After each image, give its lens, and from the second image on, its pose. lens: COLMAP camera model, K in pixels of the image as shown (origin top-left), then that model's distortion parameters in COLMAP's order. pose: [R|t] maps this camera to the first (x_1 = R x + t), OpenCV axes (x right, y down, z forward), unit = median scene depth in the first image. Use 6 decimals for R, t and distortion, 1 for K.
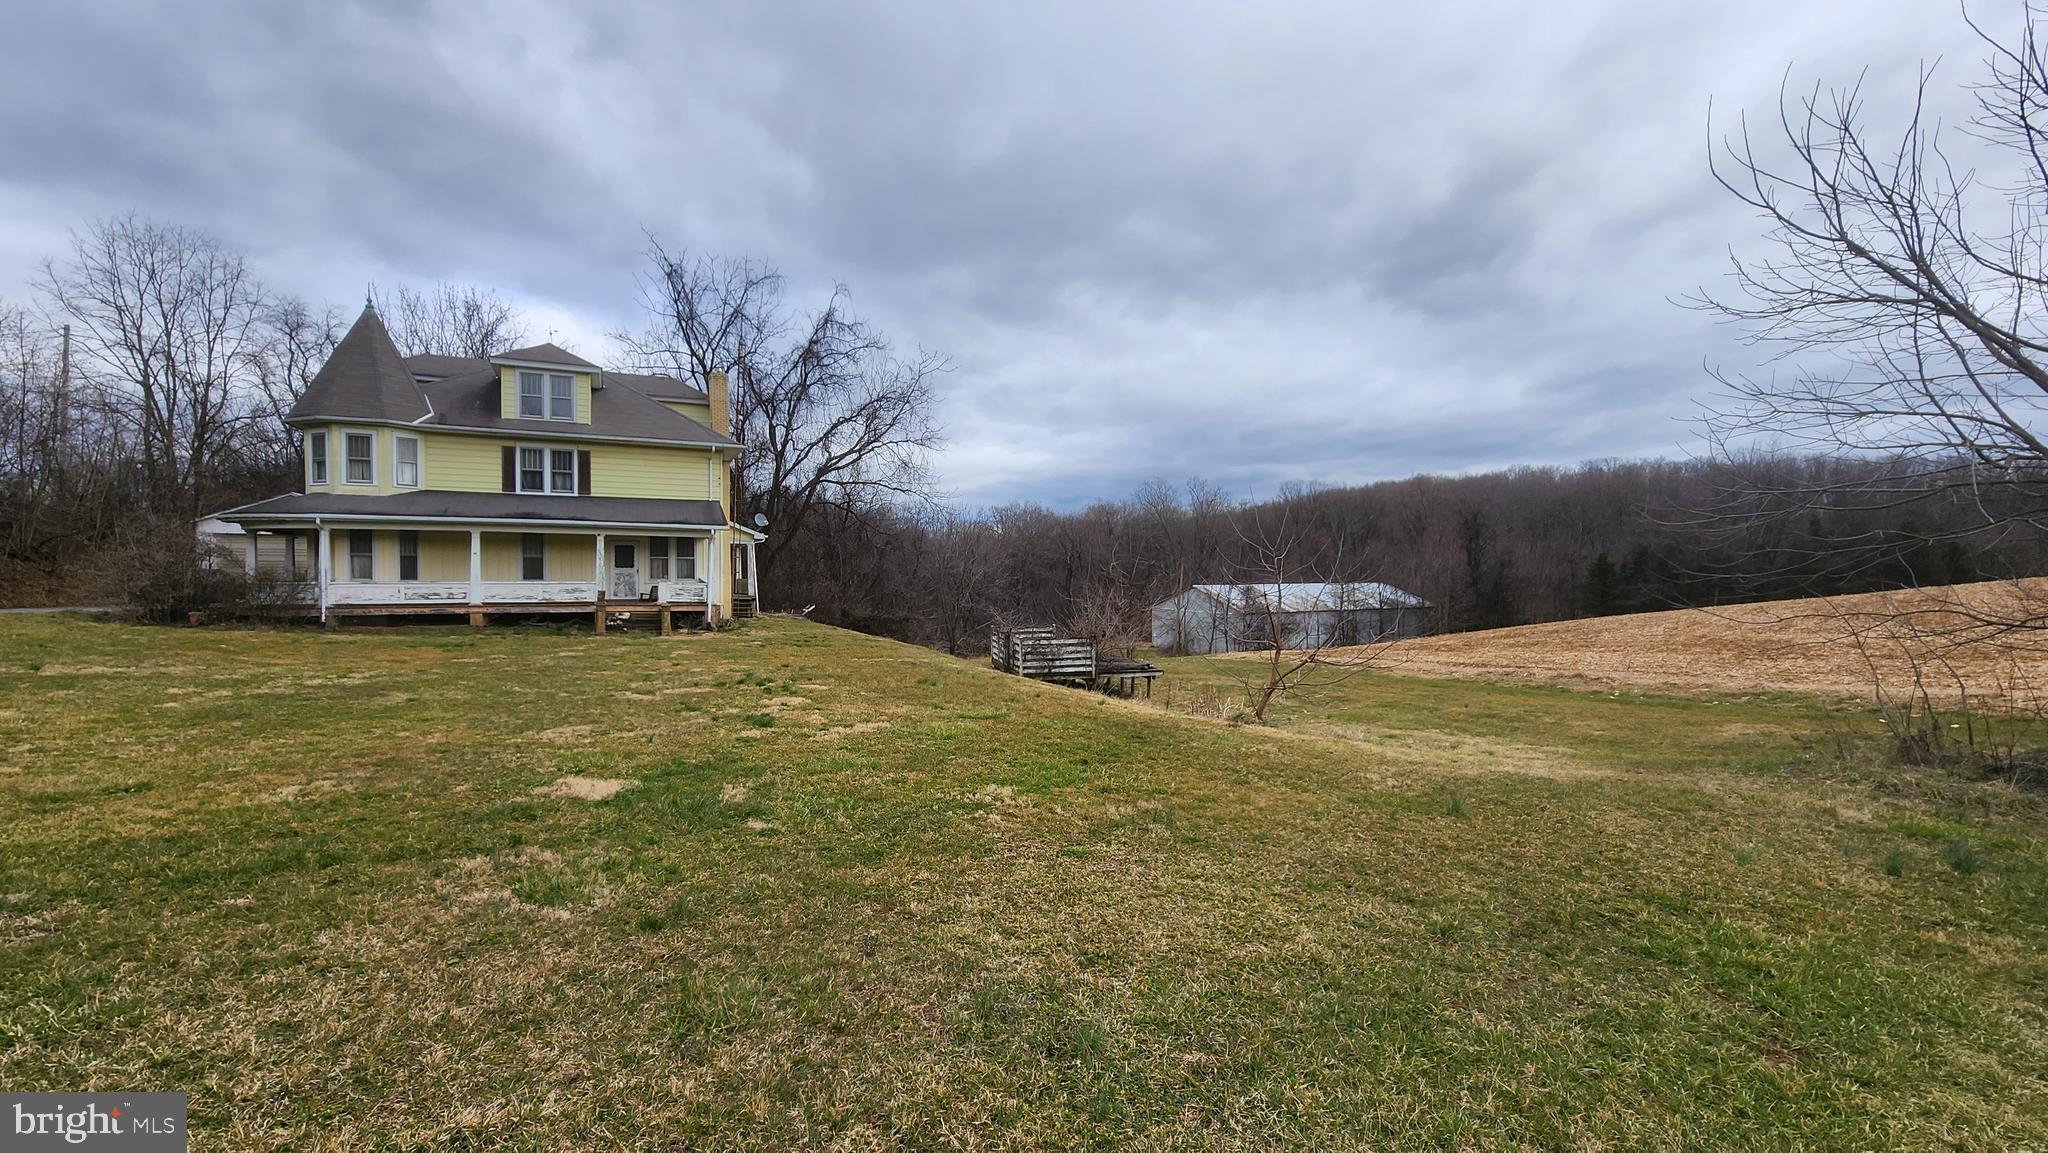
lens RADIAL K [[835.3, 0, 1025.1], [0, 835.3, 588.3], [0, 0, 1]] dist [-0.001556, -0.000445]
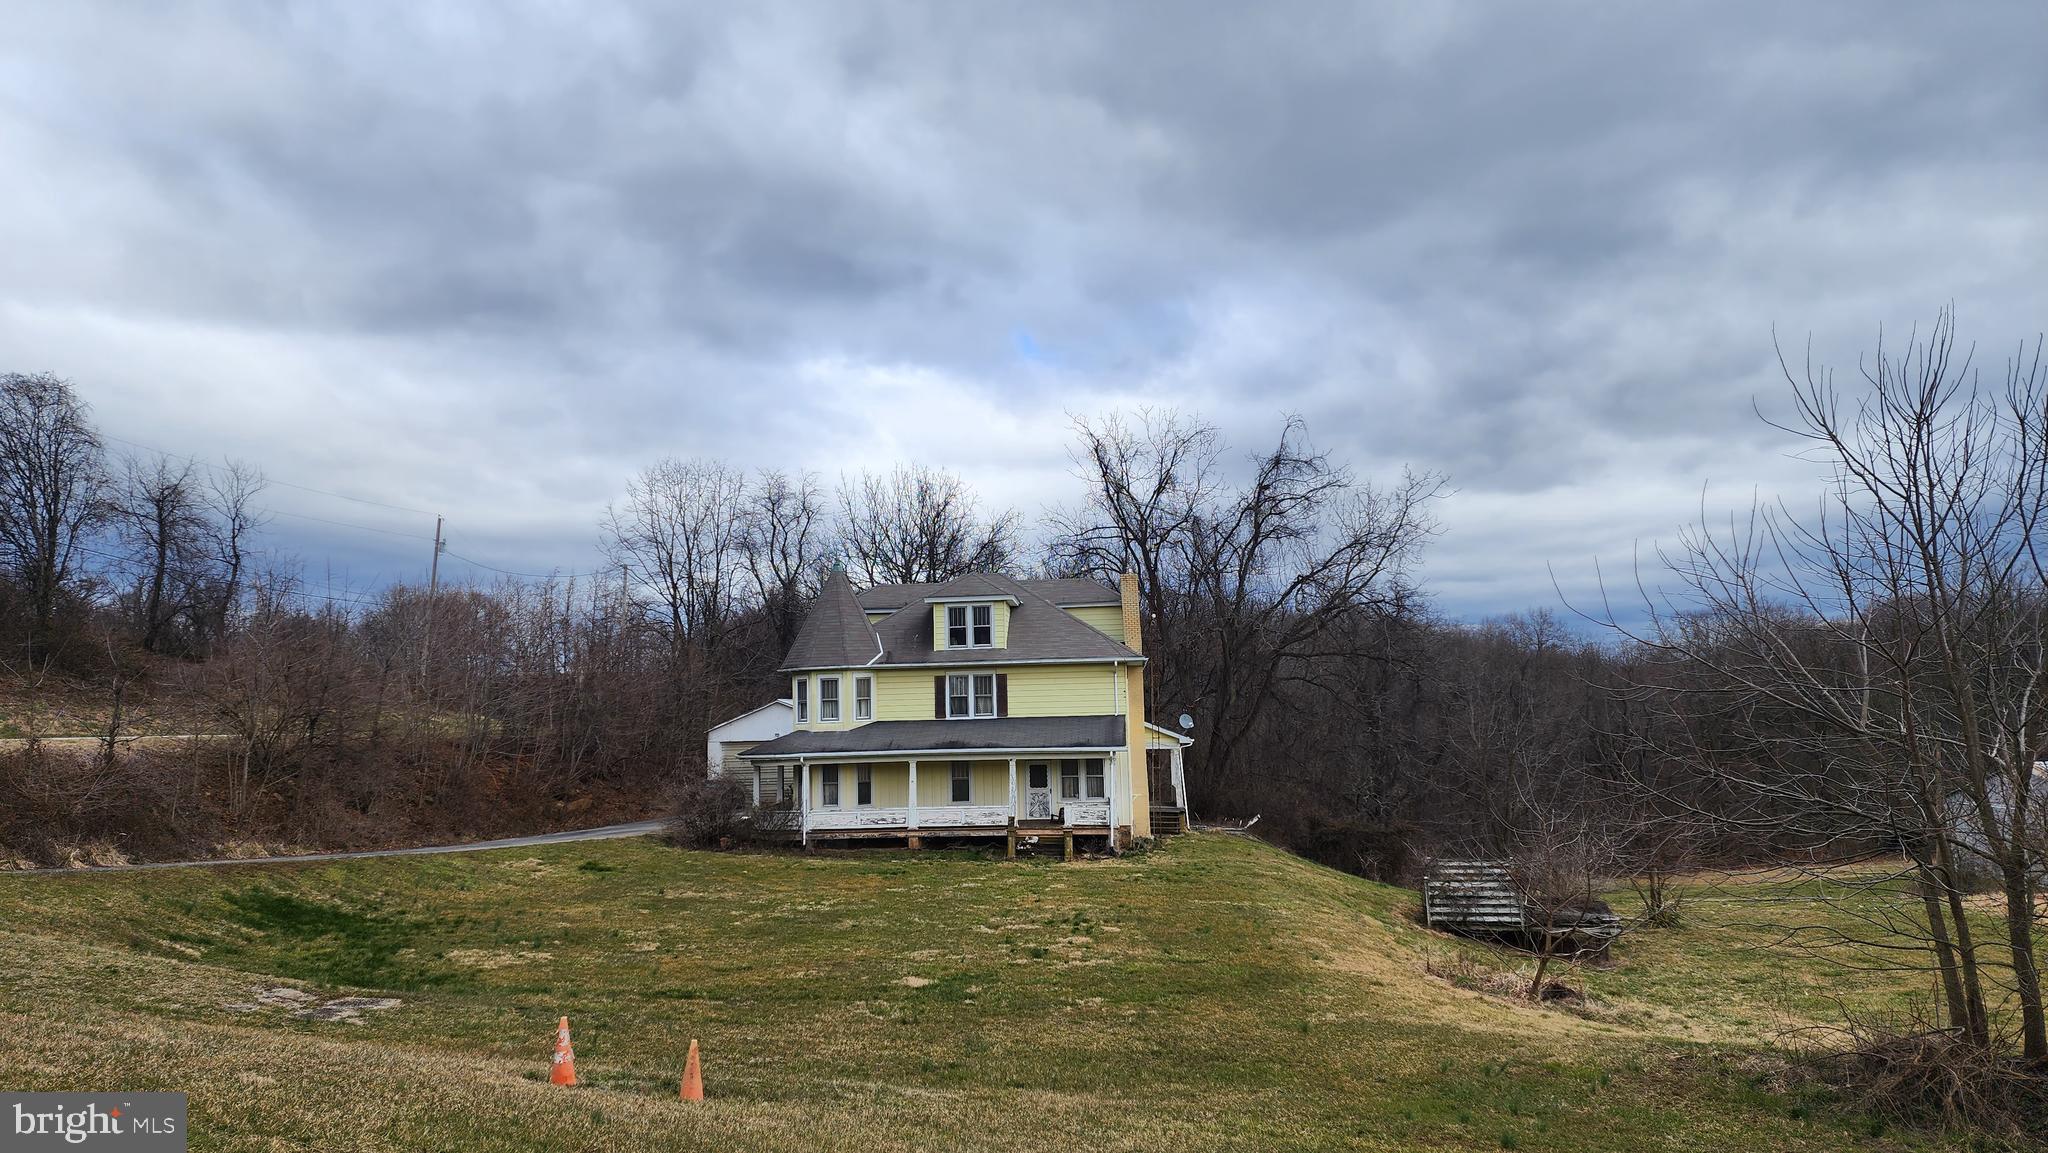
lens RADIAL K [[1351.6, 0, 1033.1], [0, 1351.6, 576.7], [0, 0, 1]] dist [0.133396, -0.000500]
pose [[0.864264, -0.076676, -0.497161, 0.370983], [0.018131, 0.992421, -0.121541, -0.083954], [0.502712, 0.096029, 0.859104, -0.461991]]
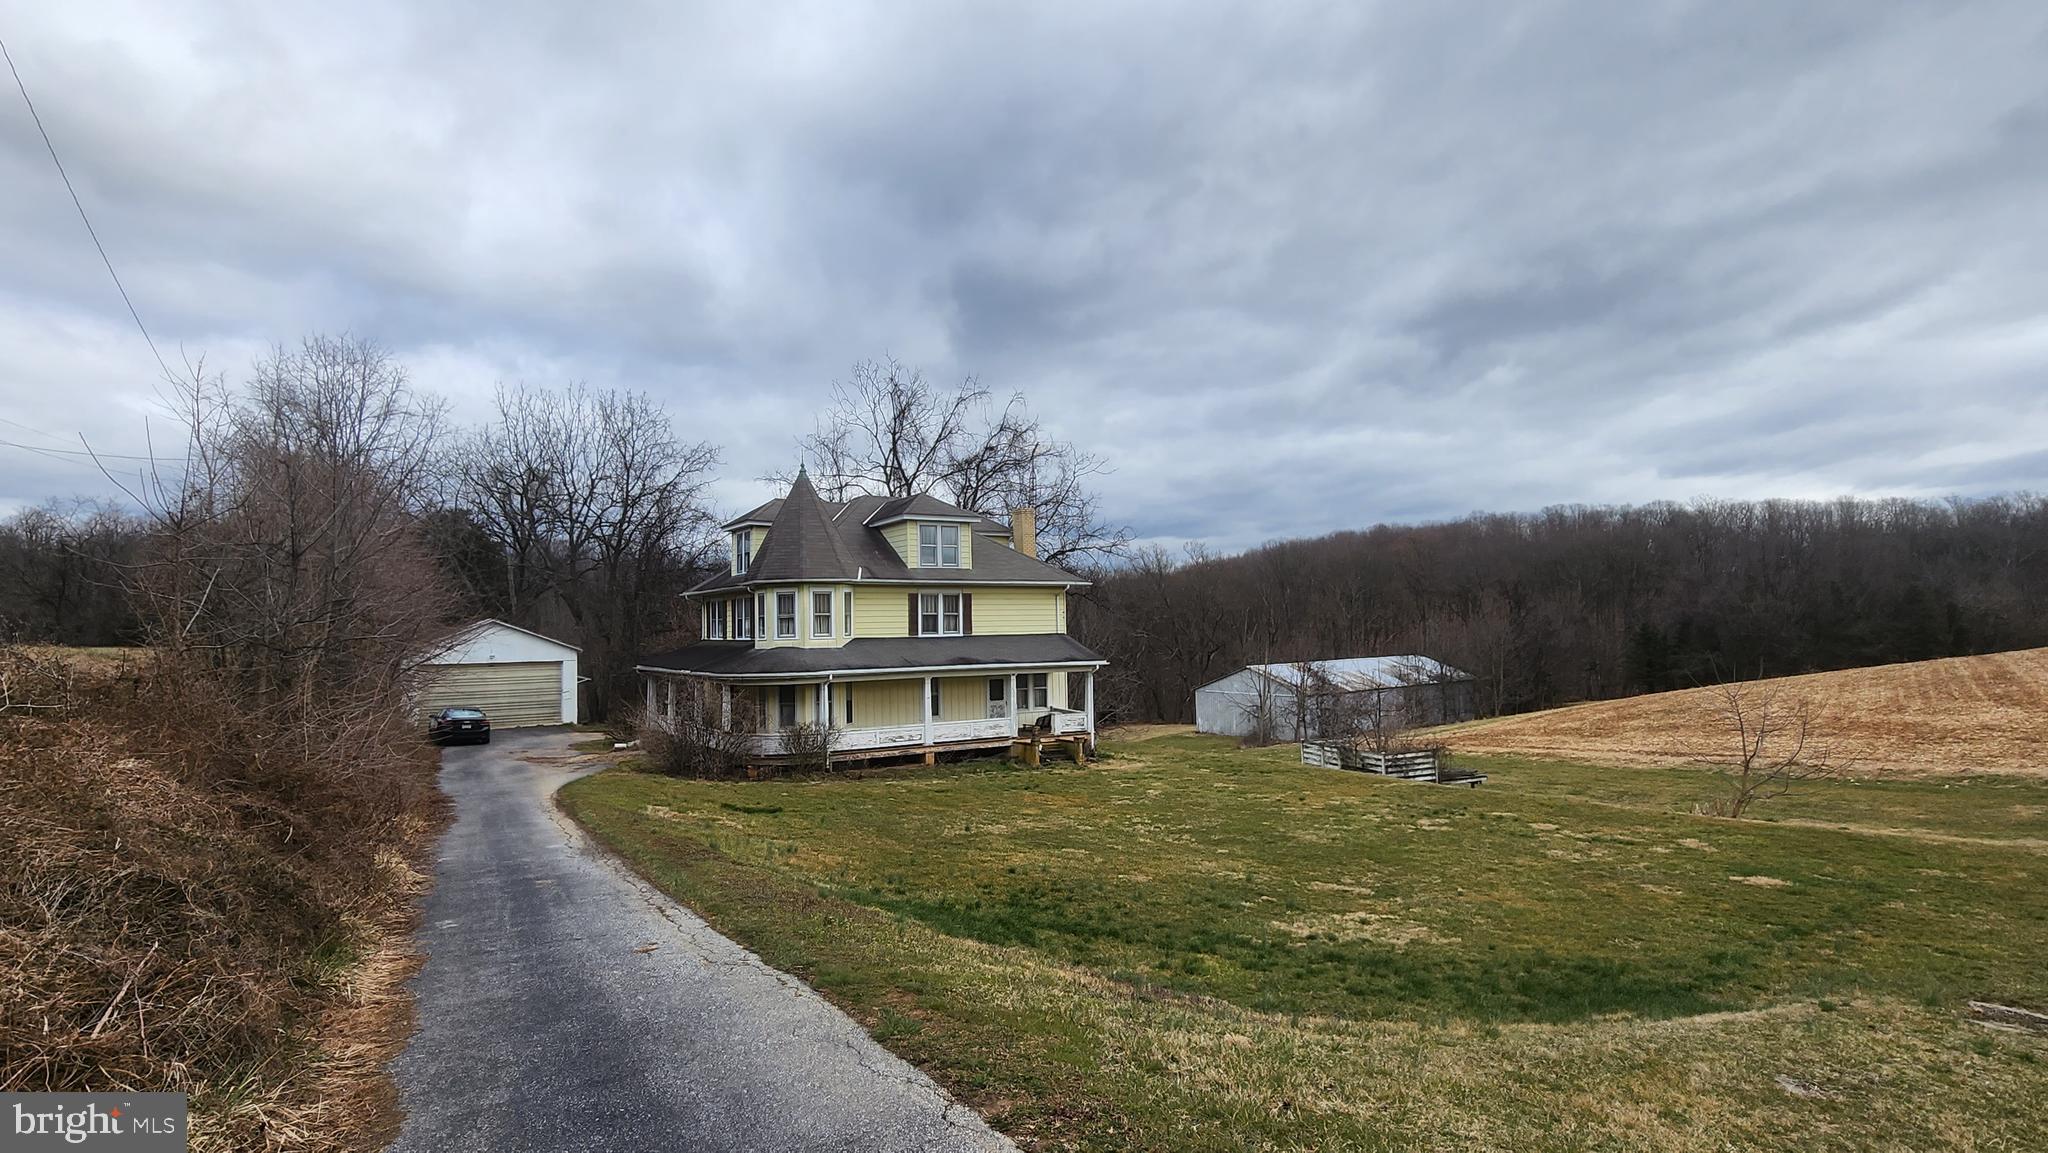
lens RADIAL K [[995.0, 0, 1020.5], [0, 995.0, 595.0], [0, 0, 1]] dist [0.000778, 0.001312]
pose [[0.992169, -0.020839, 0.123148, -0.650631], [0.027983, 0.998007, -0.056566, -0.092999], [-0.121724, 0.059569, 0.990775, -0.300568]]
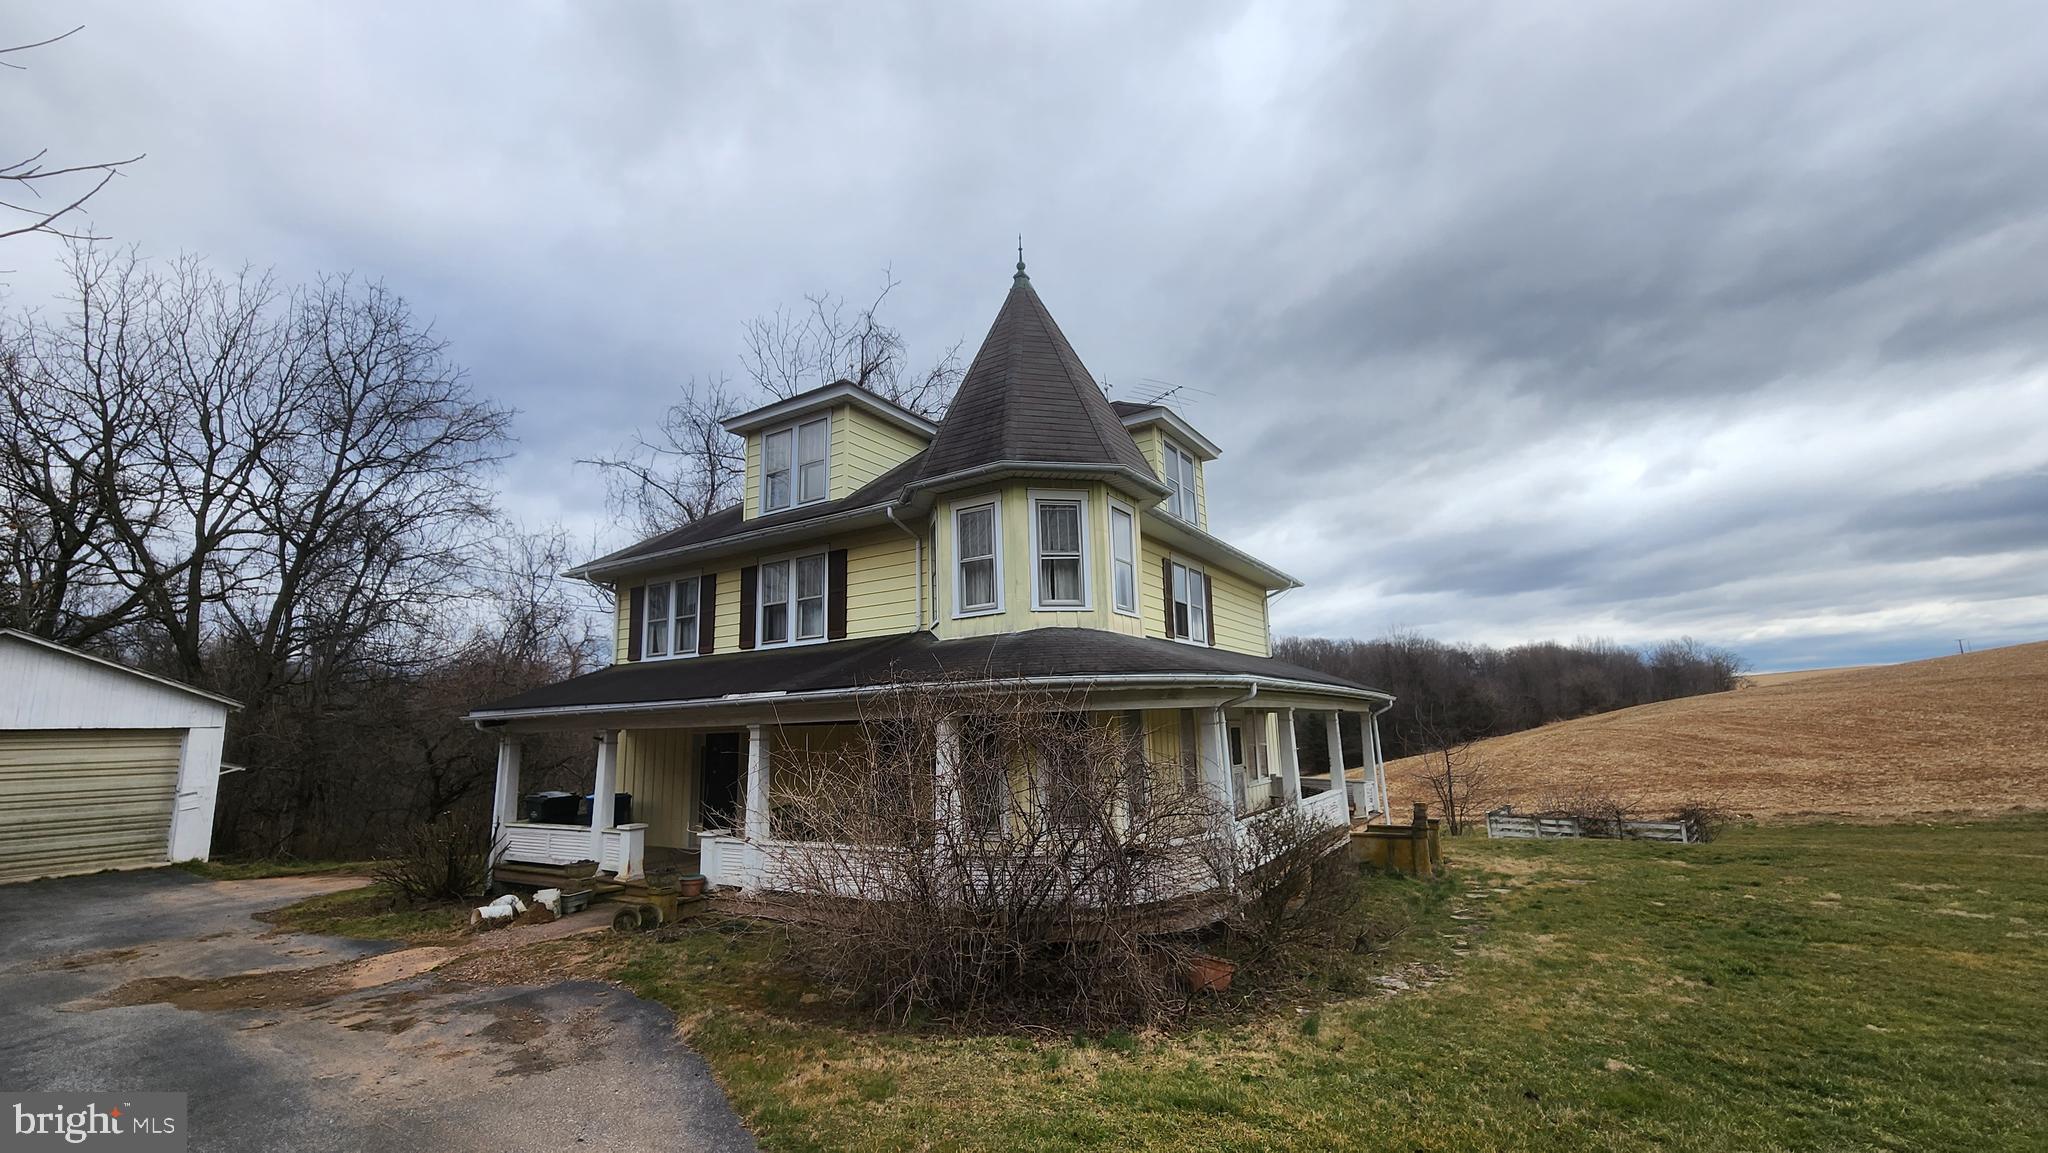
lens RADIAL K [[831.7, 0, 1024.0], [0, 831.7, 599.6], [0, 0, 1]] dist [0.012311, -0.006920]
pose [[0.850026, 0.049250, 0.524433, -1.020012], [0.048943, 0.983928, -0.171729, -0.049580], [-0.524462, 0.171641, 0.833954, 0.587249]]
